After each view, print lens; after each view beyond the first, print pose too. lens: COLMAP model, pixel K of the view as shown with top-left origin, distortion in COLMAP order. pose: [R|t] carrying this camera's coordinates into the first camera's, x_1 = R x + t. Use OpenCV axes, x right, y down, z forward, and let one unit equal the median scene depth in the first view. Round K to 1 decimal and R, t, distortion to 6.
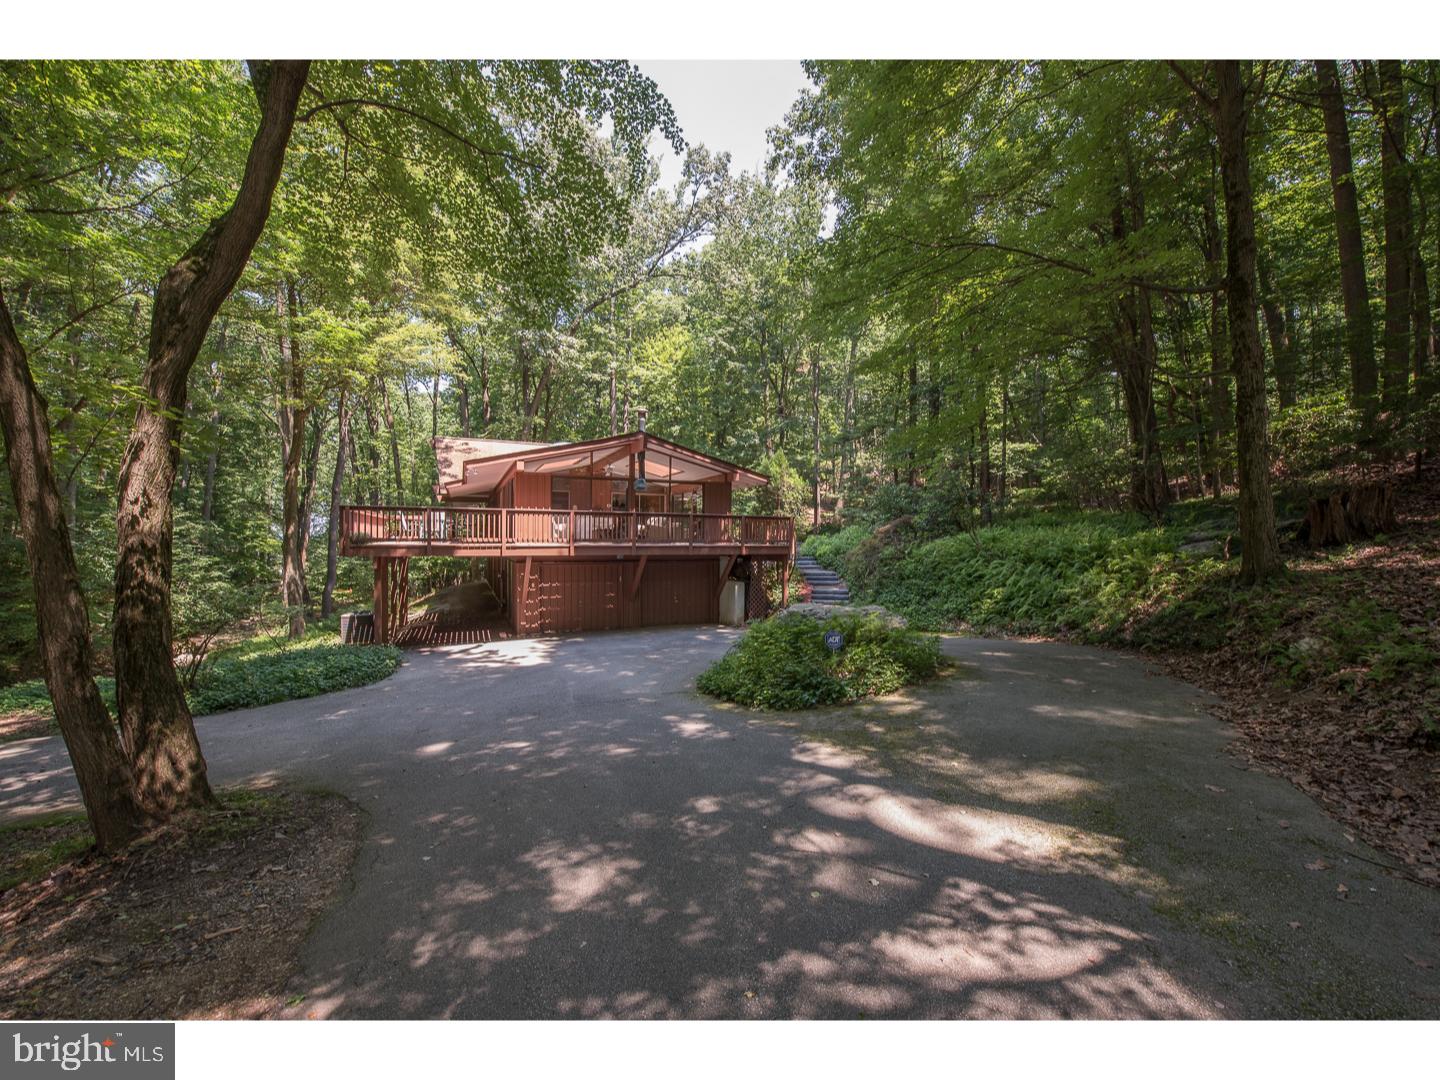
lens RADIAL K [[572.4, 0, 719.6], [0, 572.4, 538.5], [0, 0, 1]] dist [-0.003454, -0.000344]
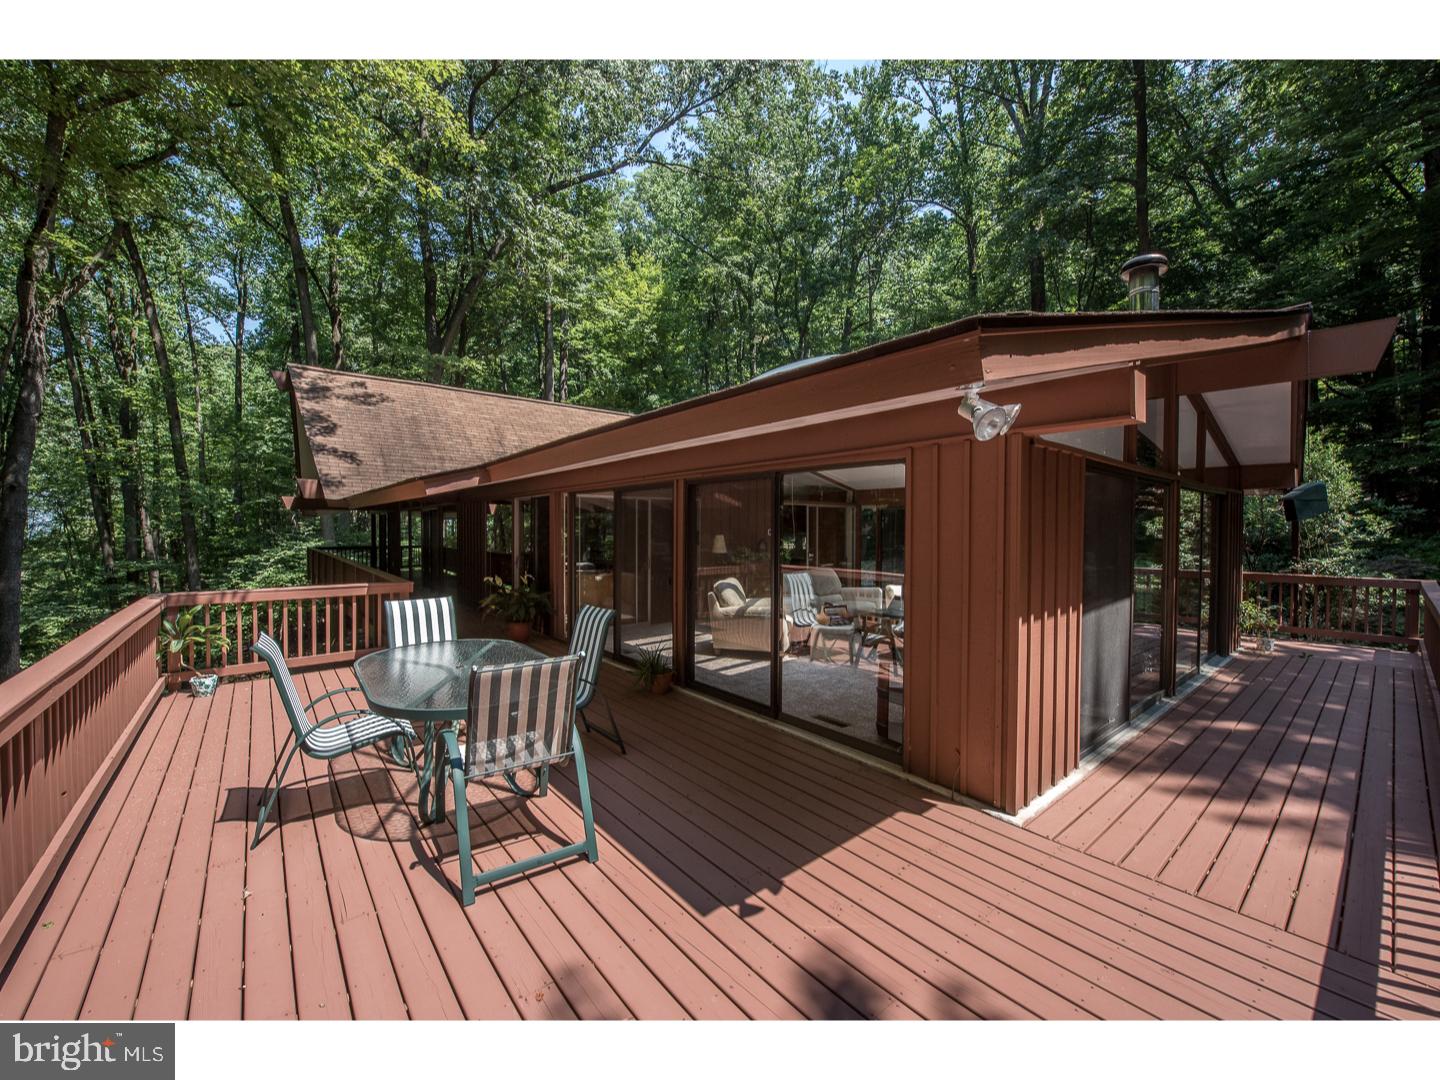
lens RADIAL K [[572.4, 0, 722.5], [0, 572.4, 536.8], [0, 0, 1]] dist [-0.003454, -0.000344]
pose [[0.967806, -0.008500, 0.251554, -0.189410], [0.005530, 0.999906, 0.012510, -0.032921], [-0.251636, -0.010717, 0.967763, 0.327829]]
